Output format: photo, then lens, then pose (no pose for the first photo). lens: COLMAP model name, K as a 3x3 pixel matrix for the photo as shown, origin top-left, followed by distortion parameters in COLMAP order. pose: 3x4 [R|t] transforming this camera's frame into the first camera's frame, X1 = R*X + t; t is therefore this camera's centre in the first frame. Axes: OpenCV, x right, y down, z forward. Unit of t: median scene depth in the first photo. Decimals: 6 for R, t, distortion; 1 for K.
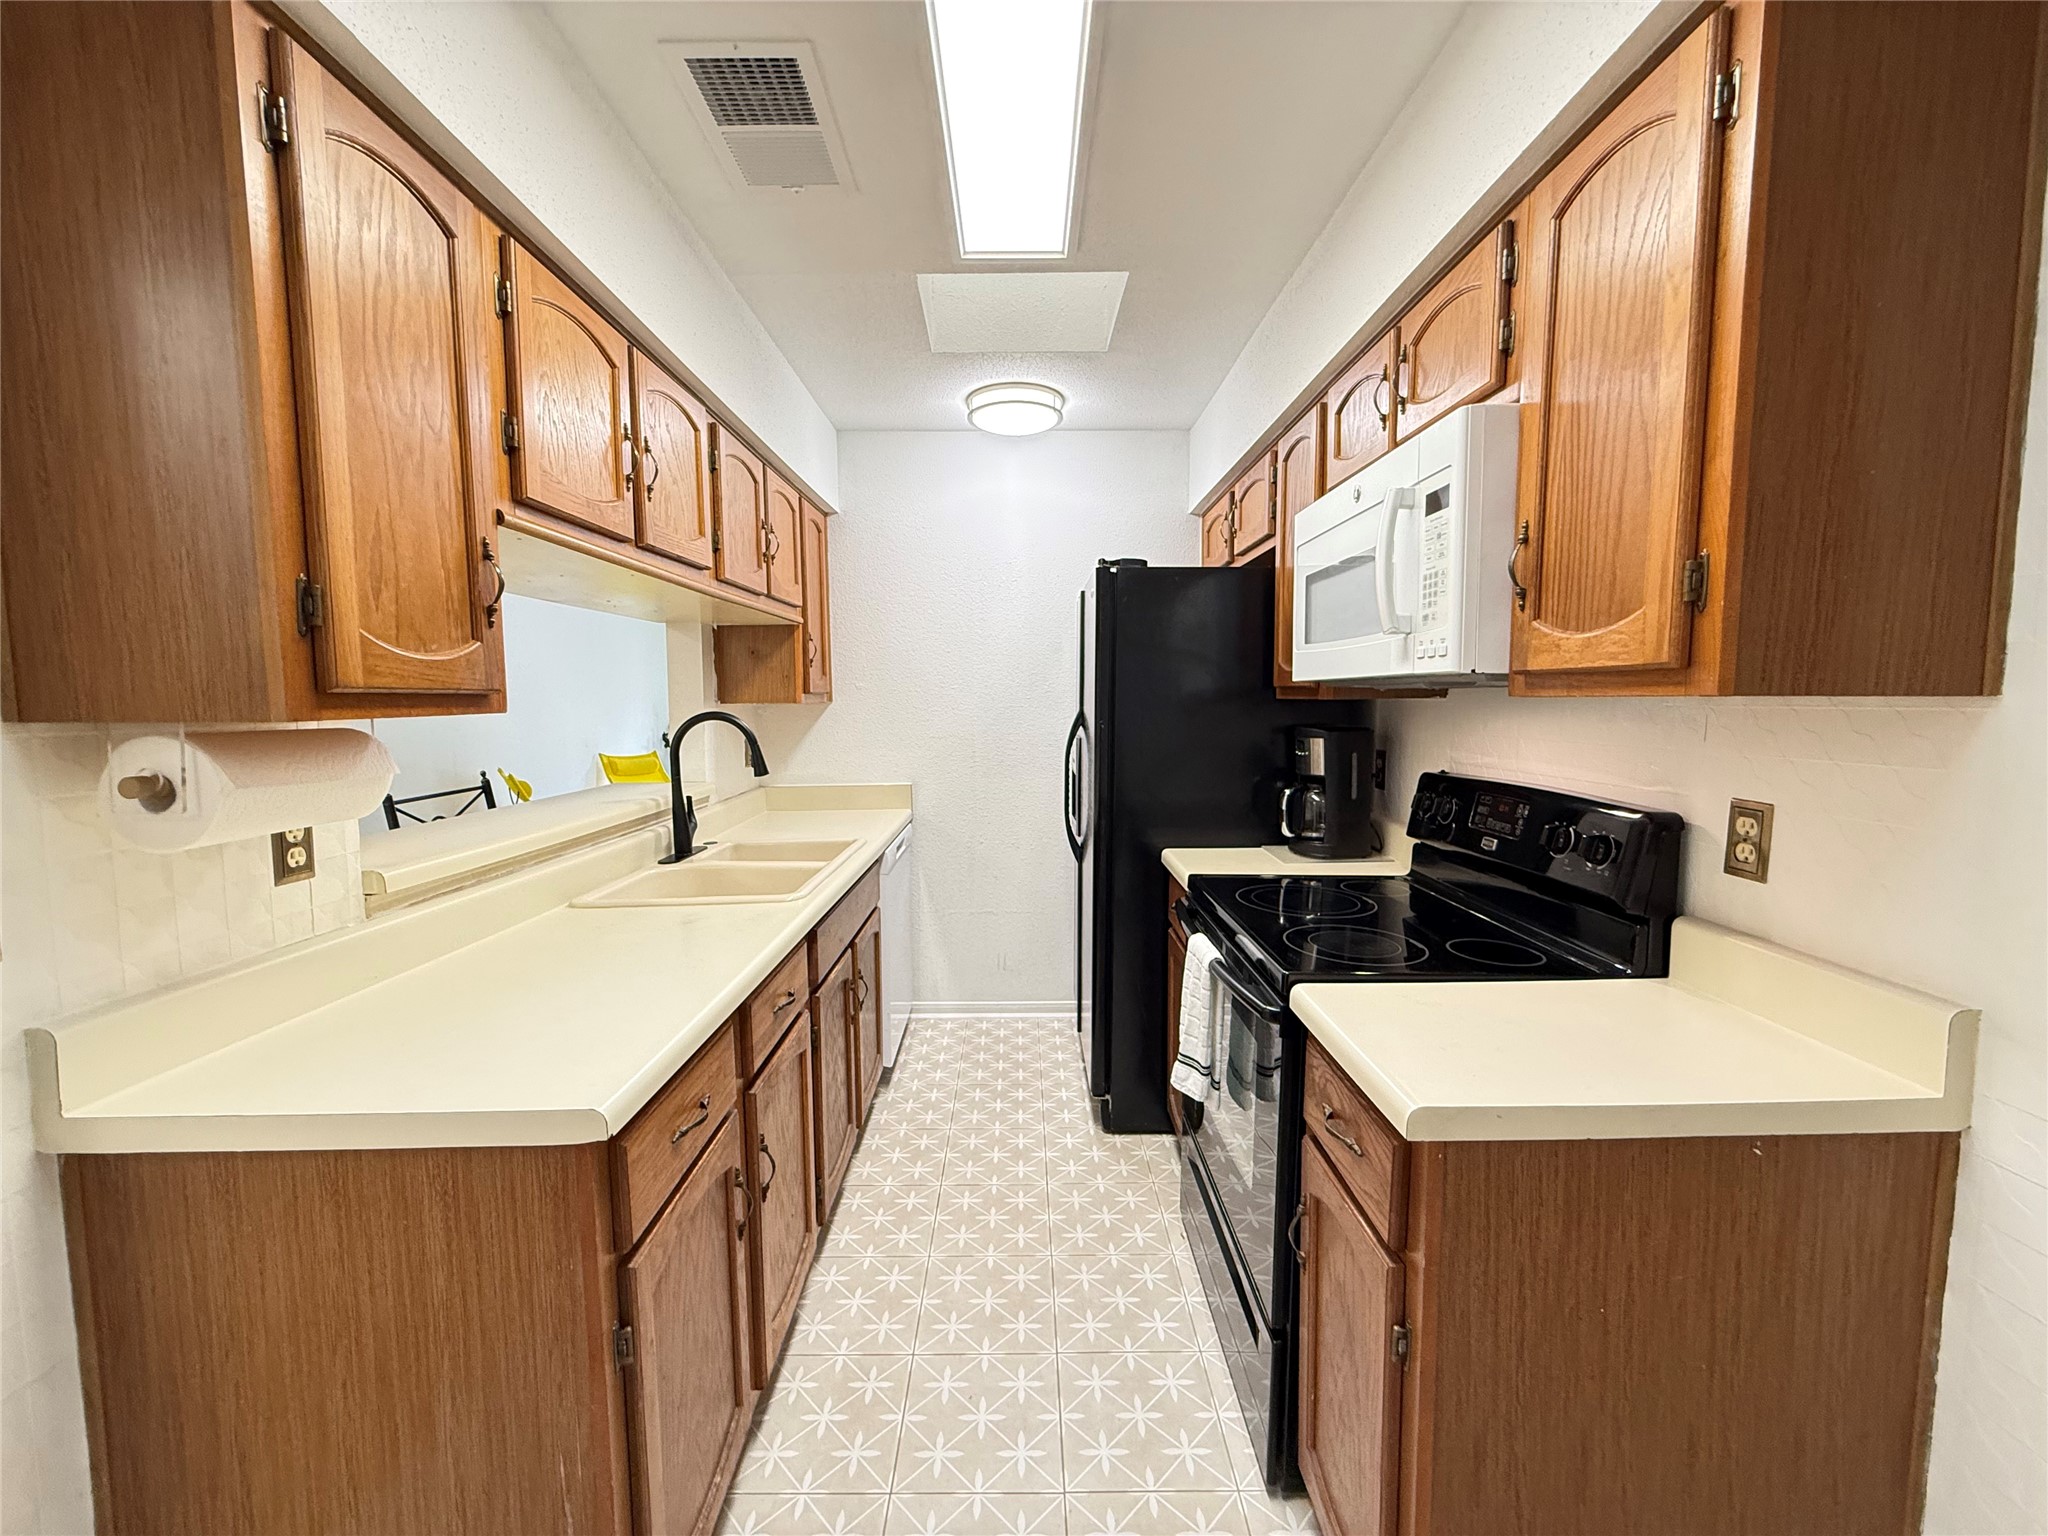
lens RADIAL K [[819.7, 0, 1018.3], [0, 819.7, 766.7], [0, 0, 1]] dist [-0.001798, 0.000288]
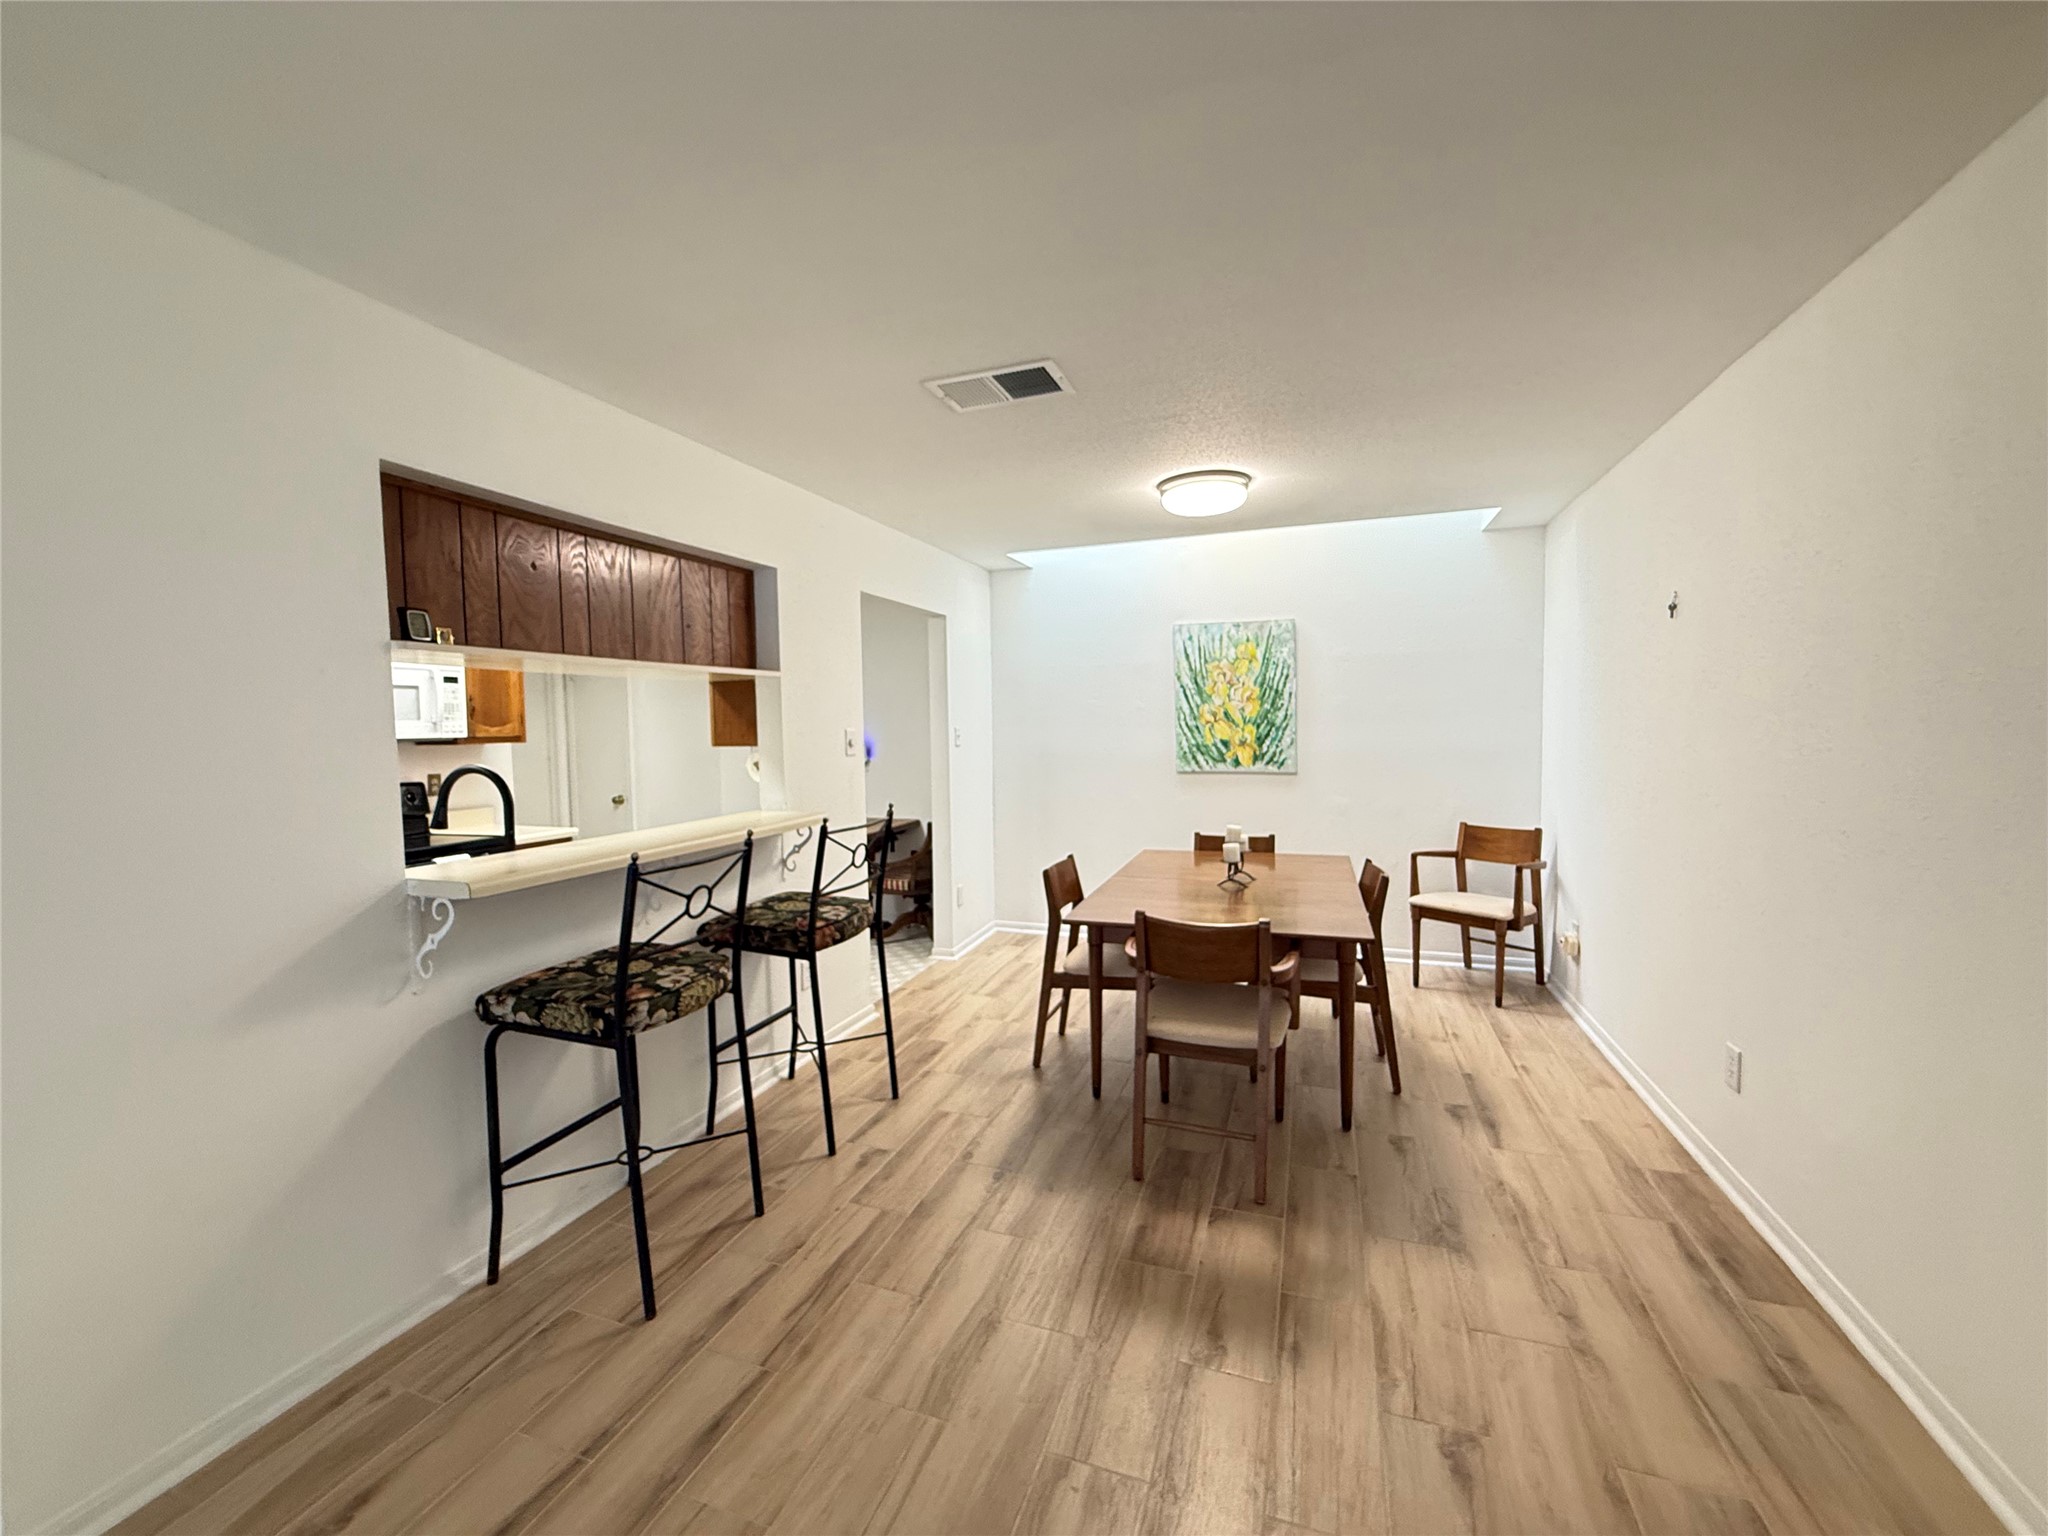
lens RADIAL K [[819.7, 0, 1022.9], [0, 819.7, 765.6], [0, 0, 1]] dist [-0.001798, 0.000288]
pose [[-0.939366, 0.003212, 0.342901, -2.700226], [0.050571, 0.990320, 0.129260, -0.322259], [-0.339166, 0.138763, -0.930436, 3.403403]]
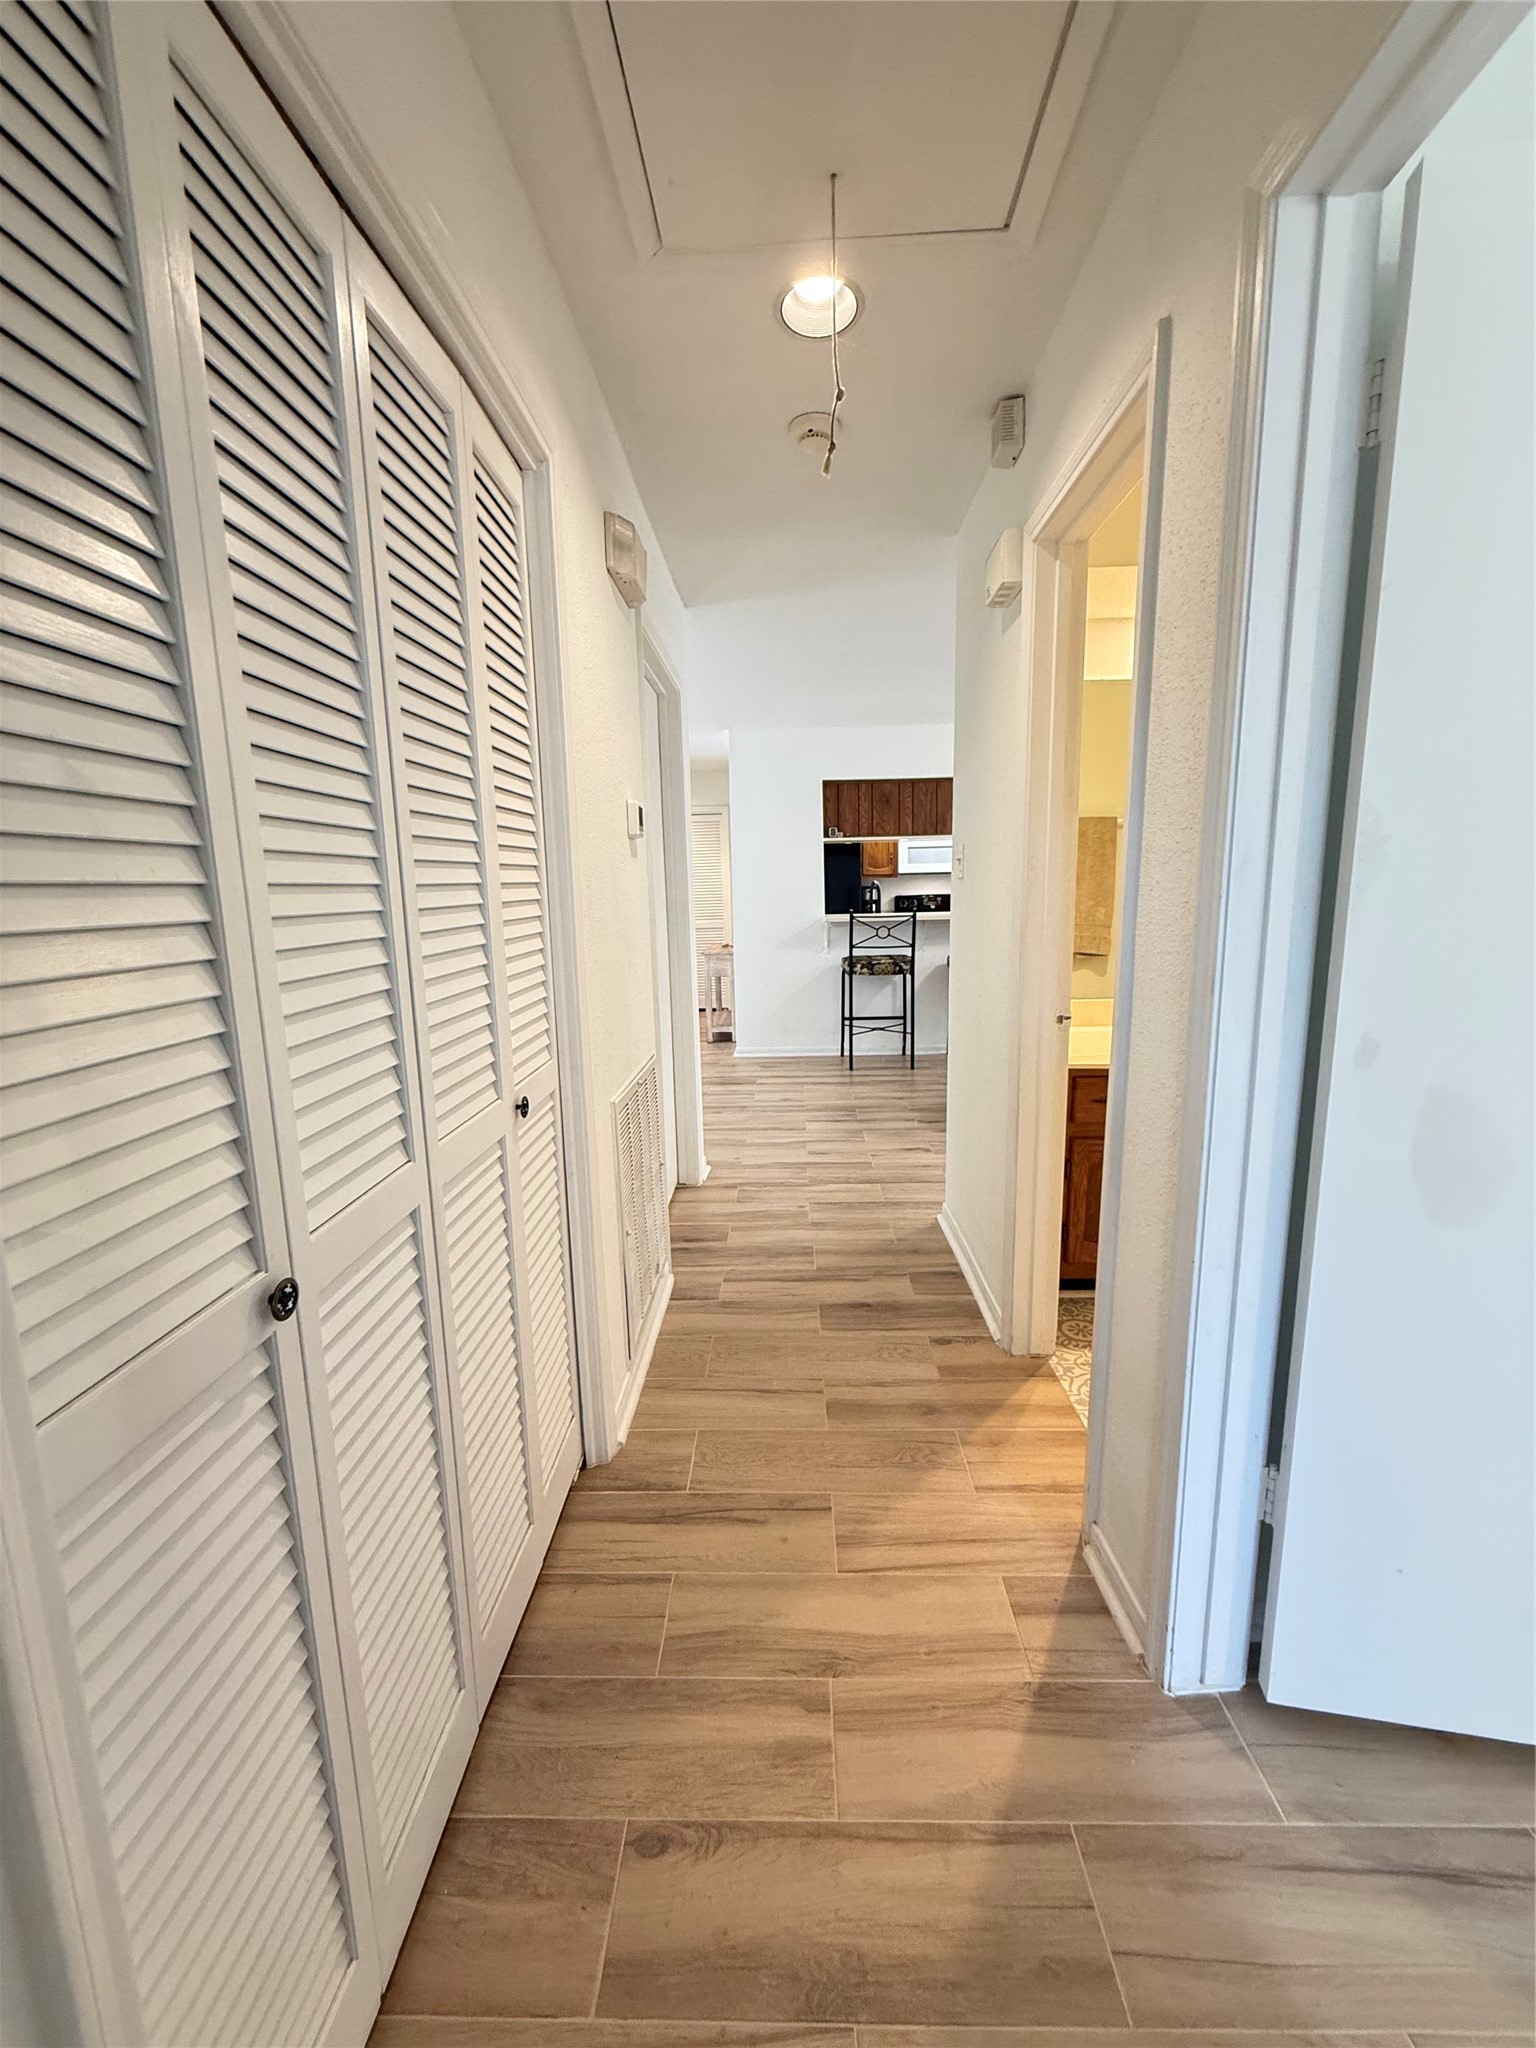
lens RADIAL K [[819.7, 0, 778.1], [0, 819.7, 1022.2], [0, 0, 1]] dist [-0.001798, 0.000288]
pose [[0.019028, -0.158920, 0.987108, -6.106425], [0.106142, 0.982029, 0.156056, -0.125221], [-0.994169, 0.101804, 0.035554, 2.513842]]
